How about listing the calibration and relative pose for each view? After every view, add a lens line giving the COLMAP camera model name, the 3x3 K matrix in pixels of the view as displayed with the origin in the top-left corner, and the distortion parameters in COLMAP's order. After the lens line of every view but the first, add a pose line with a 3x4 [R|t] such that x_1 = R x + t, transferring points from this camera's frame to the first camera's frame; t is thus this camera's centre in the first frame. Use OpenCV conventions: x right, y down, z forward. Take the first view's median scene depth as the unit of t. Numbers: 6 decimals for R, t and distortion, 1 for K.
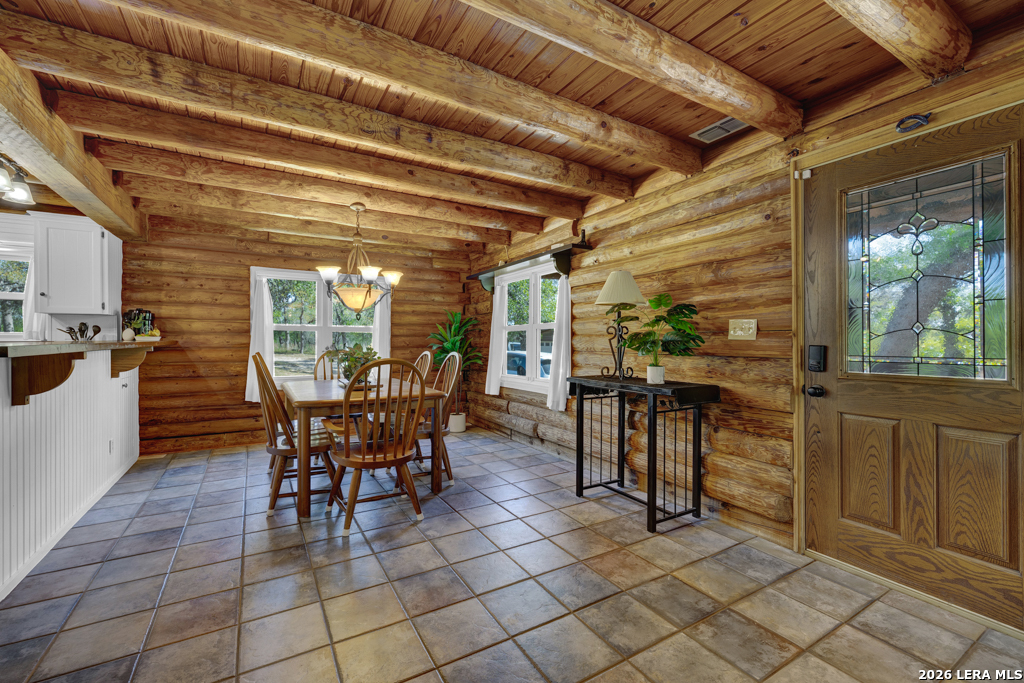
lens RADIAL K [[433.0, 0, 500.1], [0, 433.0, 338.0], [0, 0, 1]] dist [-0.000864, 0.000244]
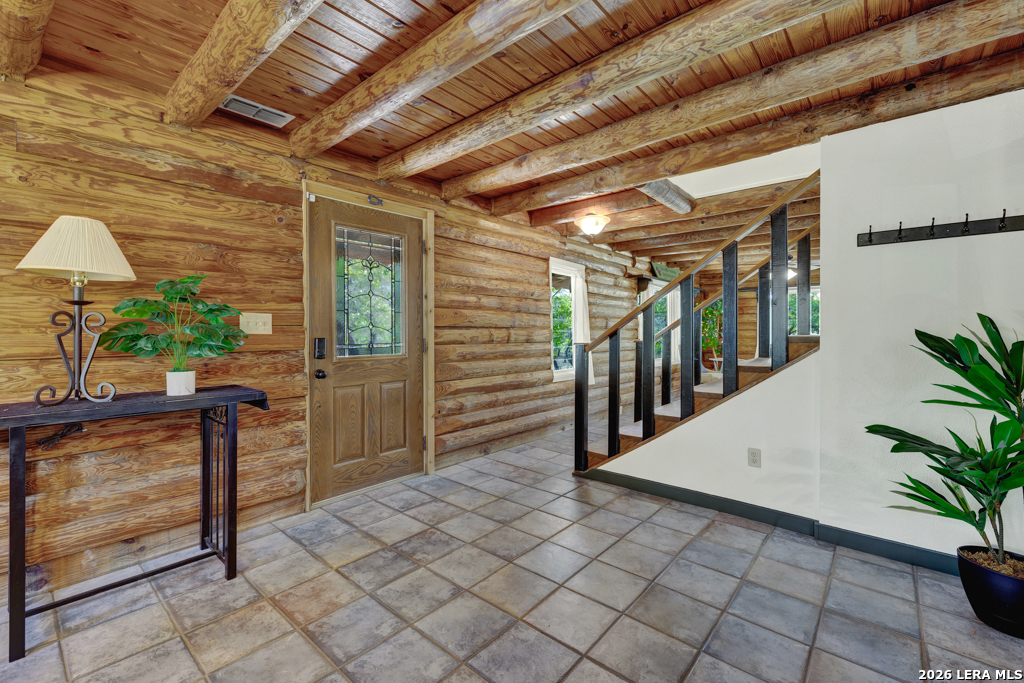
lens RADIAL K [[431.7, 0, 507.1], [0, 431.7, 331.3], [0, 0, 1]] dist [0.001159, 0.000126]
pose [[-0.324403, -0.002739, 0.945915, -0.413245], [-0.002958, 0.999994, 0.001881, -0.004207], [-0.945914, -0.002188, -0.324409, 0.578001]]
